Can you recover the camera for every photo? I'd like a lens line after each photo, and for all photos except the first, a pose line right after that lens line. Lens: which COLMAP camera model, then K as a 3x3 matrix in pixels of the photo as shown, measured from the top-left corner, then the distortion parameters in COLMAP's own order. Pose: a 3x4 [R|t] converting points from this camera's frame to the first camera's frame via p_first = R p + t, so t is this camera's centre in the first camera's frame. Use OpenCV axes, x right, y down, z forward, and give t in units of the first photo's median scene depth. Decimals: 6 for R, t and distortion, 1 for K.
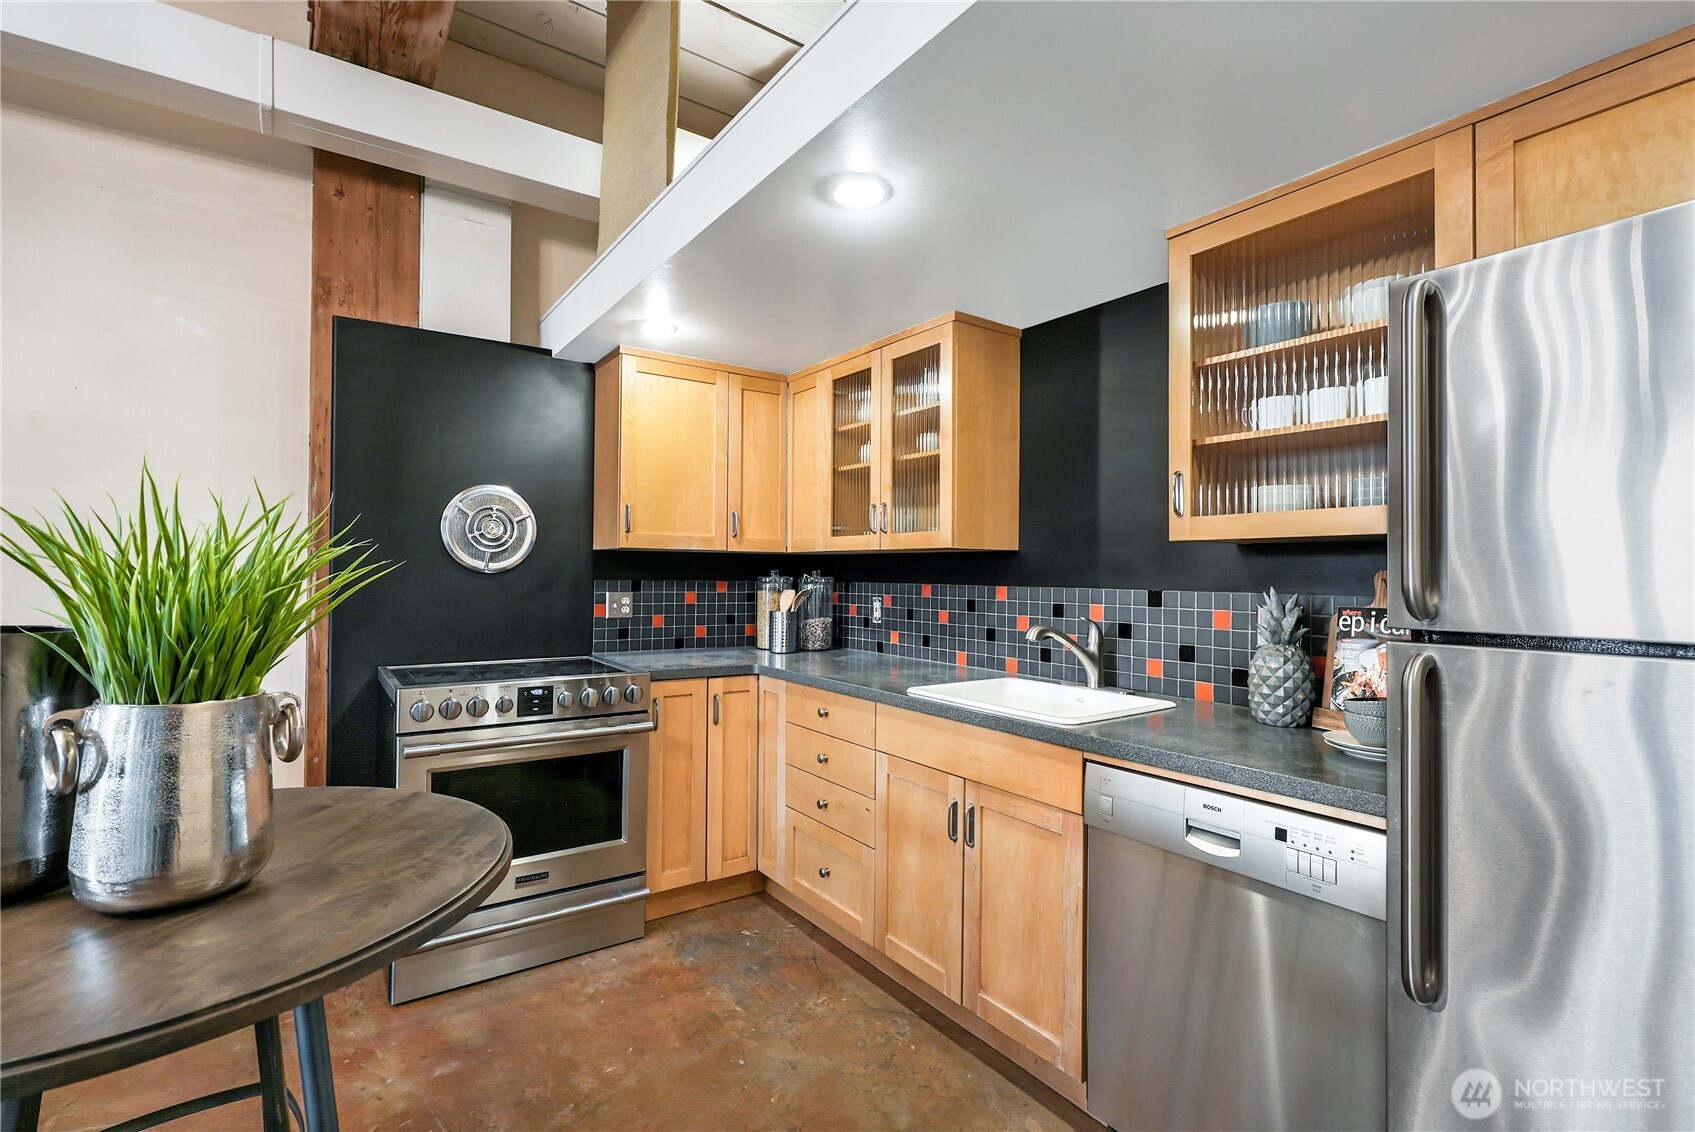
lens RADIAL K [[767.8, 0, 848.1], [0, 767.8, 562.9], [0, 0, 1]] dist [-0.008365, 0.005307]
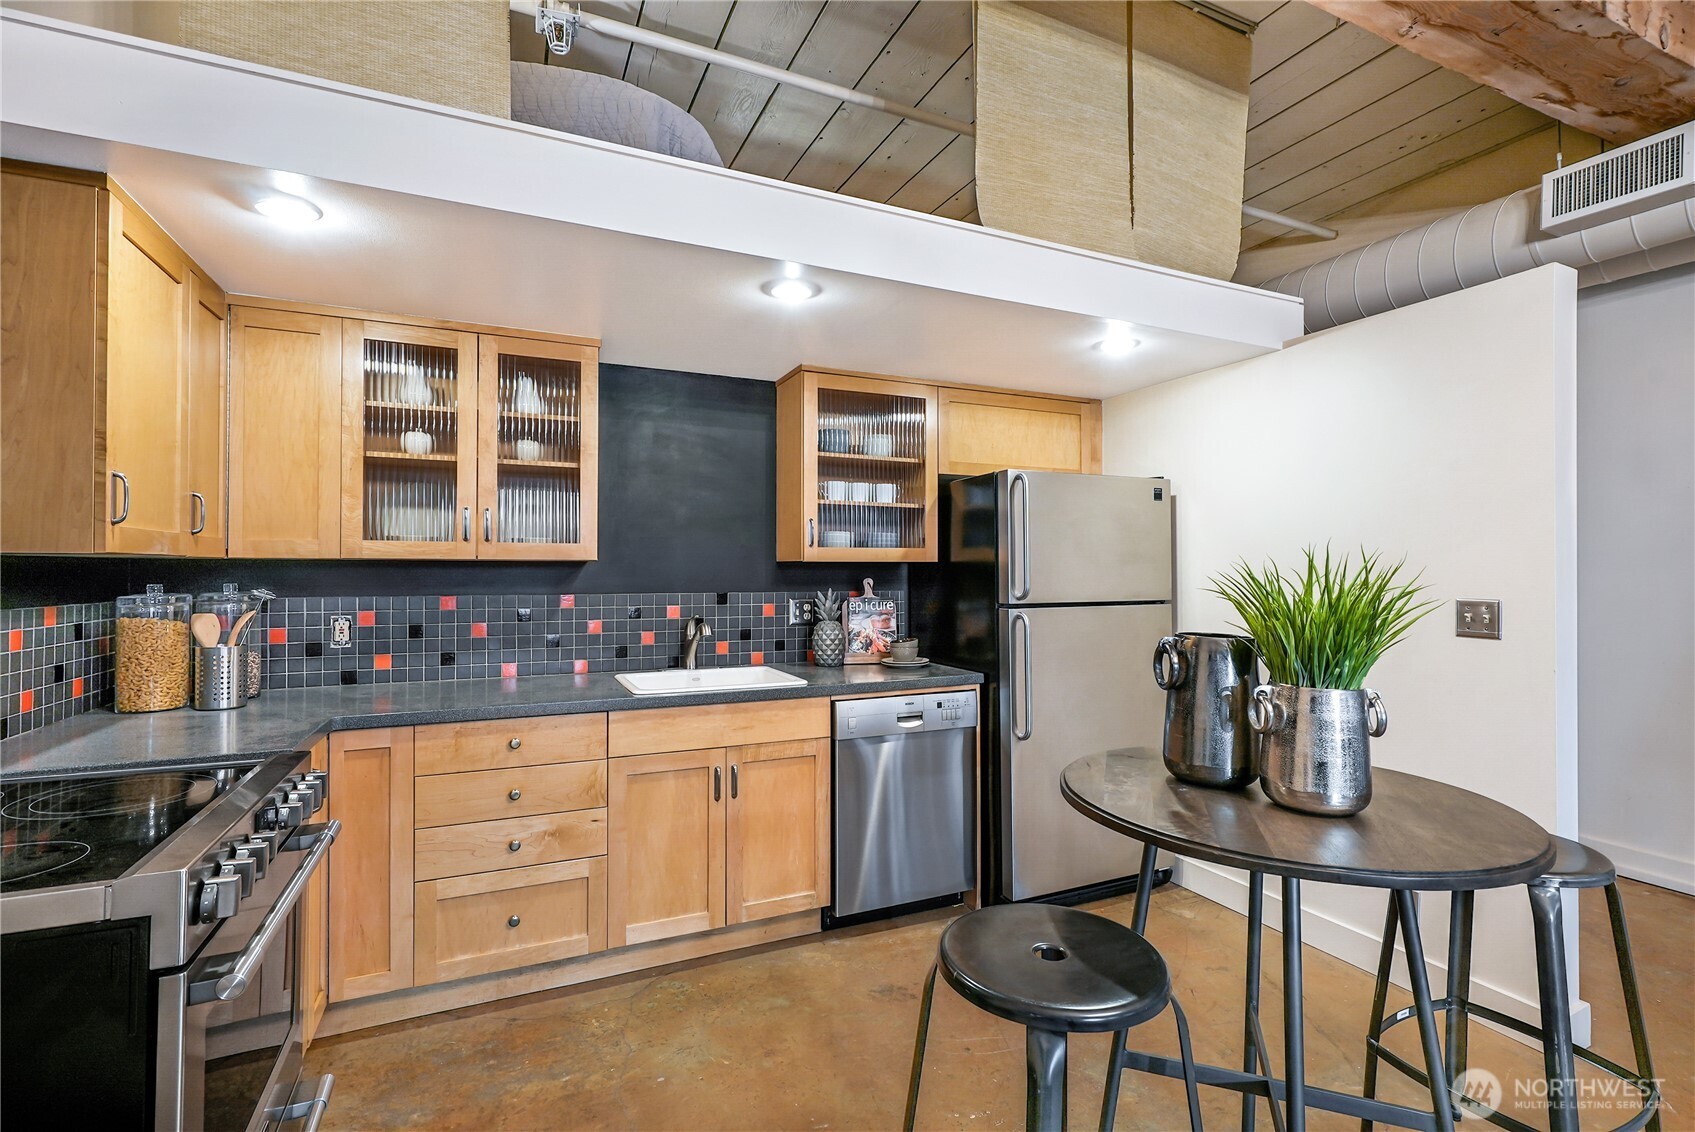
lens RADIAL K [[767.8, 0, 848.1], [0, 767.8, 562.9], [0, 0, 1]] dist [-0.008365, 0.005307]
pose [[0.190396, -0.001237, 0.981707, -0.773413], [-0.011960, 0.999922, 0.003580, -0.022208], [-0.981635, -0.012423, 0.190366, 0.415851]]
